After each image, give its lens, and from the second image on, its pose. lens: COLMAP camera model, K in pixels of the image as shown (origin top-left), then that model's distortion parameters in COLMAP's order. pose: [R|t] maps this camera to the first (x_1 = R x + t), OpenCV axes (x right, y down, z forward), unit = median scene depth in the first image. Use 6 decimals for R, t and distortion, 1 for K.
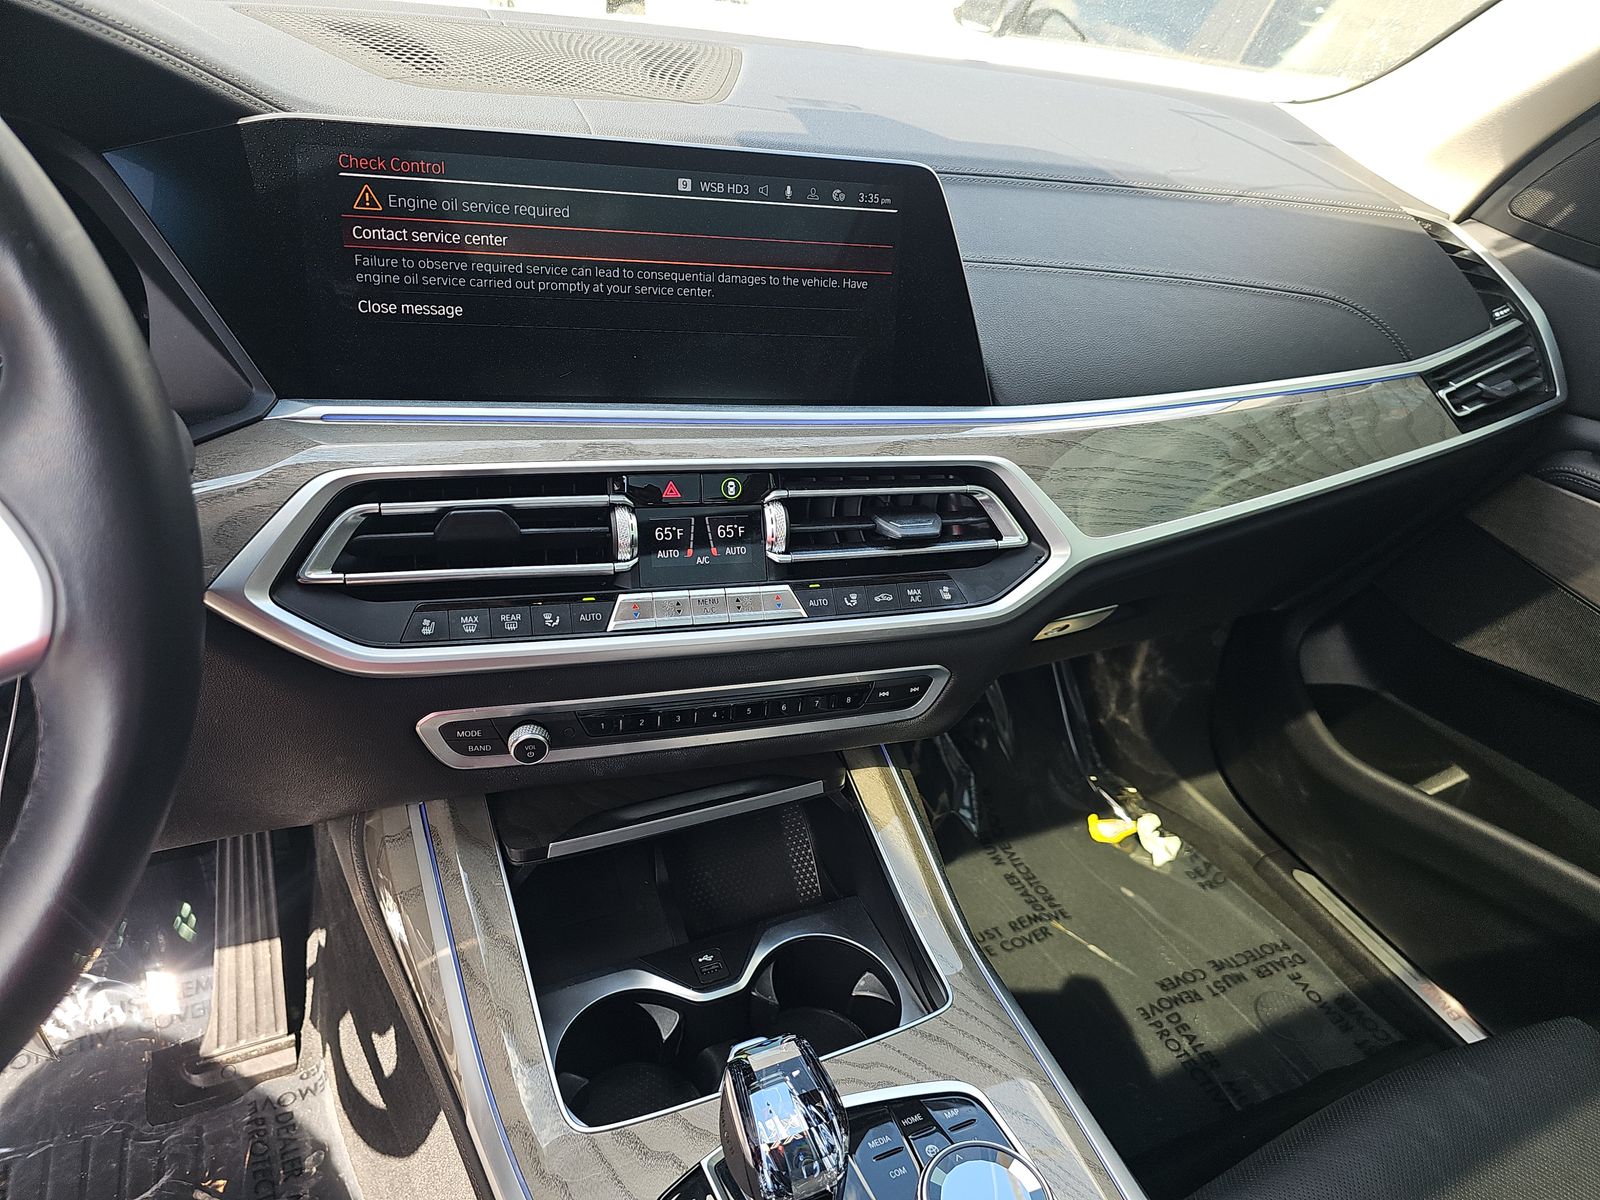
lens RADIAL K [[1054.4, 0, 807.1], [0, 1054.4, 602.9], [0, 0, 1]] dist [0.005853, -0.015049]
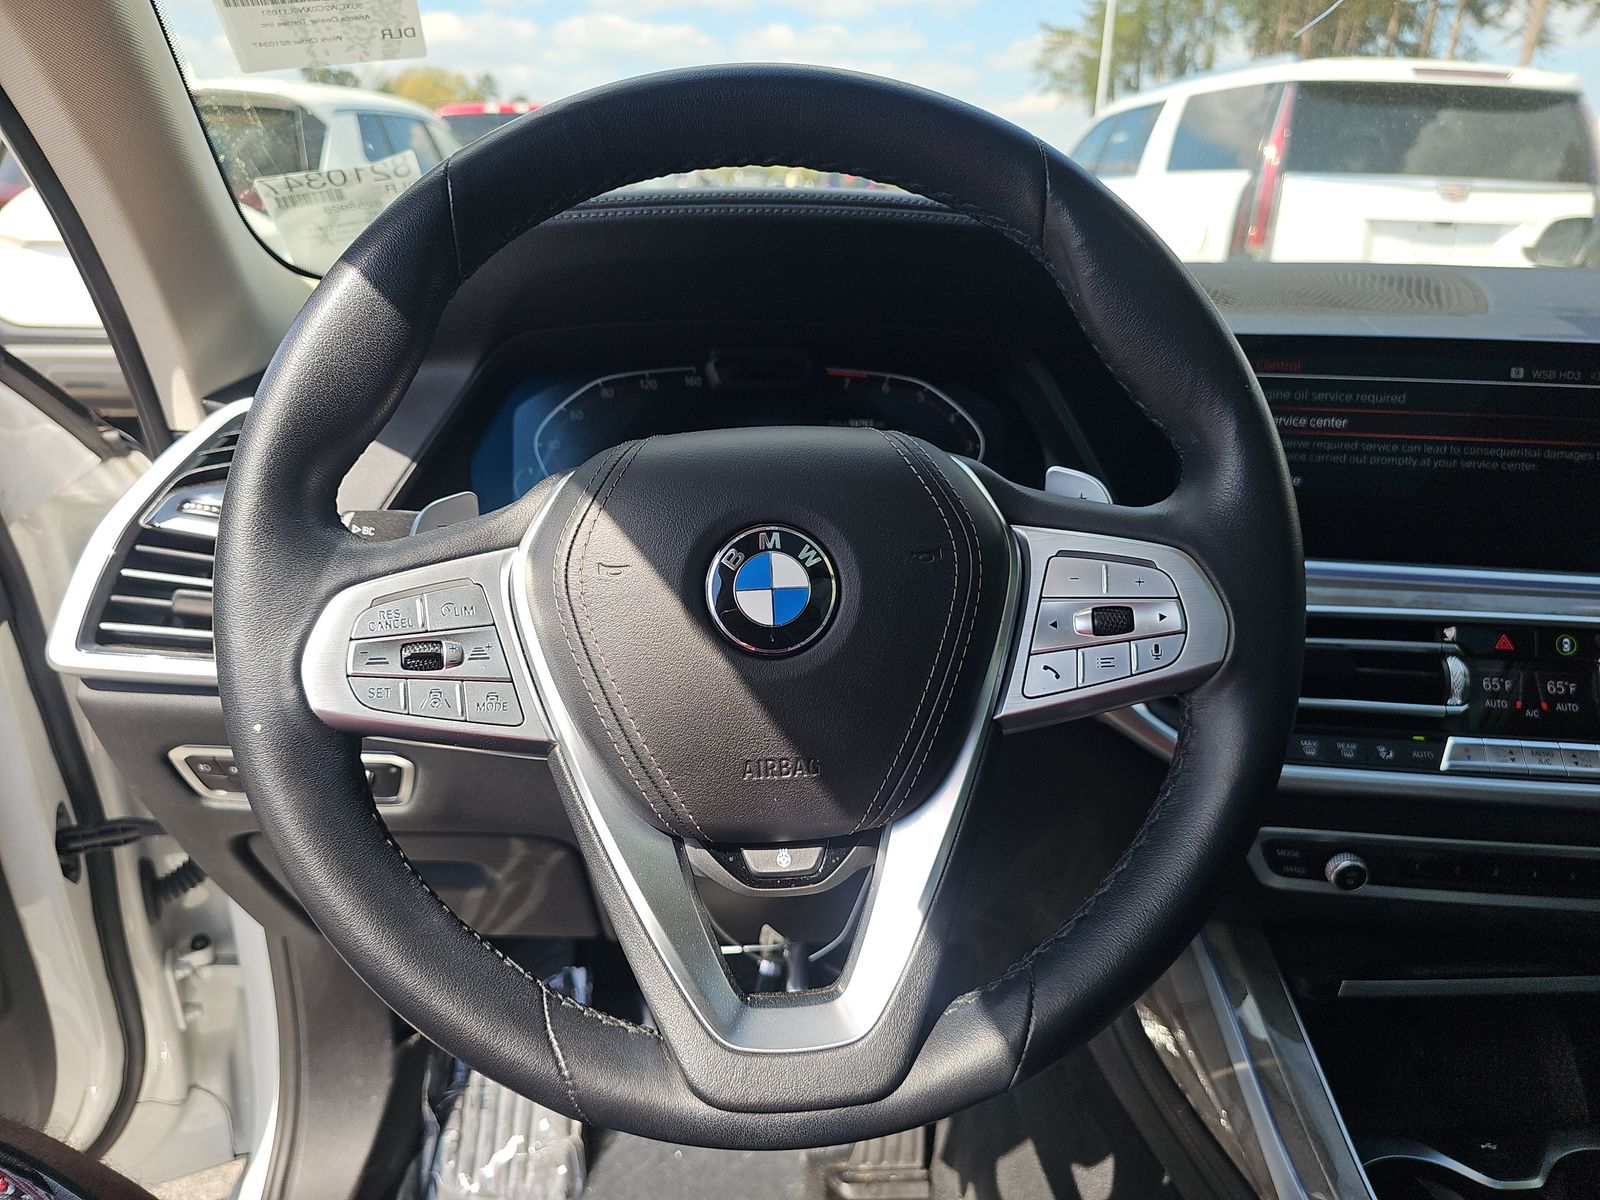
lens RADIAL K [[1054.4, 0, 797.6], [0, 1054.4, 600.4], [0, 0, 1]] dist [0.005853, -0.015049]
pose [[0.922201, 0.034777, -0.385143, -0.375843], [-0.122363, 0.971017, -0.205311, 0.154741], [0.366841, 0.236466, 0.899729, -0.216174]]
